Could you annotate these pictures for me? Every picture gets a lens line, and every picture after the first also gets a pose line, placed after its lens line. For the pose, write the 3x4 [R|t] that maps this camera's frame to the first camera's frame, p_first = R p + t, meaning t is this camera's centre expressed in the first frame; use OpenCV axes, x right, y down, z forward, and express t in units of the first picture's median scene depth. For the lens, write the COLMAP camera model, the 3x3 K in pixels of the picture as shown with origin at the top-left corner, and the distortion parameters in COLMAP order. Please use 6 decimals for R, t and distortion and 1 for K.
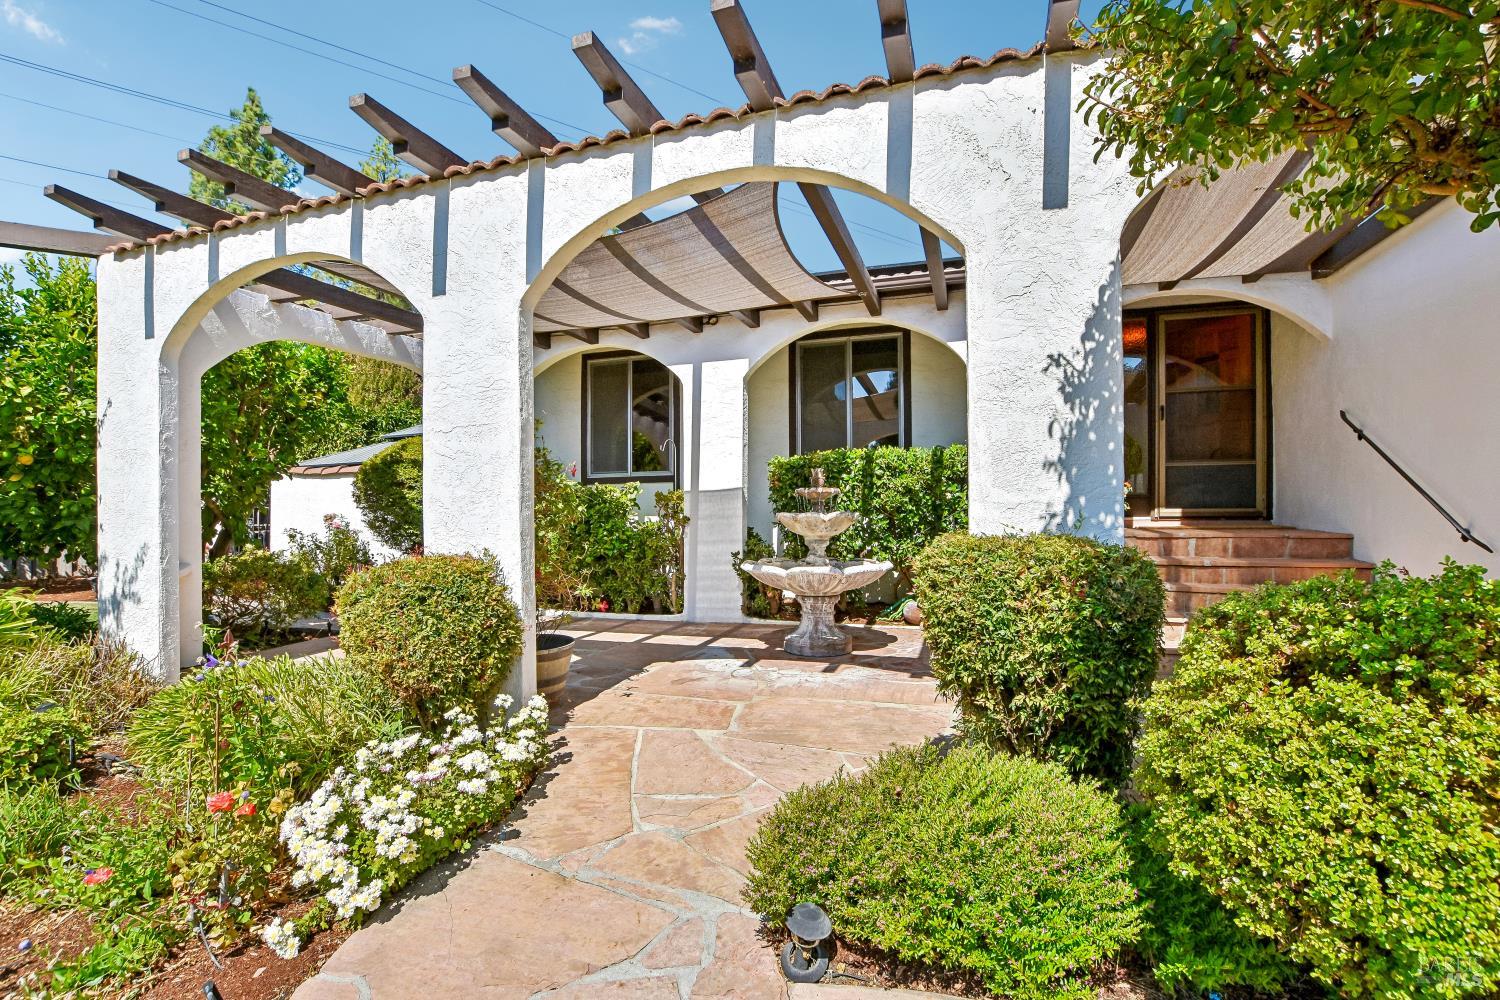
lens RADIAL K [[694.2, 0, 750.0], [0, 694.2, 500.0], [0, 0, 1]] dist [-0.001603, -0.000213]
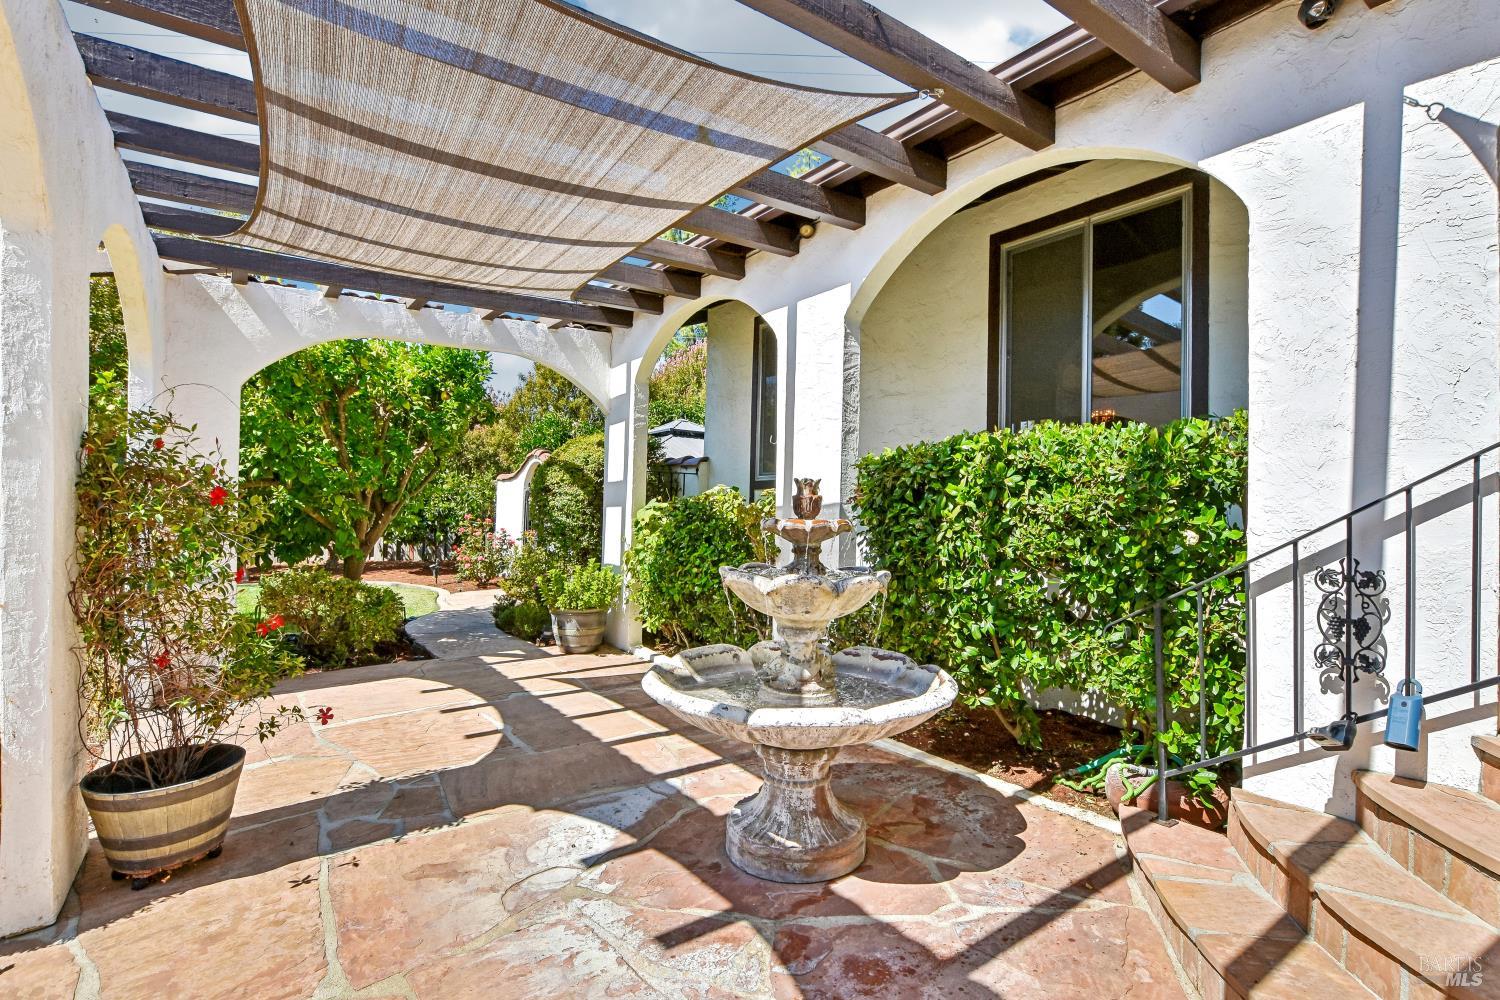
lens RADIAL K [[752.9, 0, 750.0], [0, 752.9, 500.0], [0, 0, 1]] dist [-0.001885, -0.000360]
pose [[0.819954, 0.013894, -0.572261, 0.327219], [-0.010354, 0.999902, 0.009440, -0.029998], [0.572336, -0.001815, 0.820017, 0.484145]]
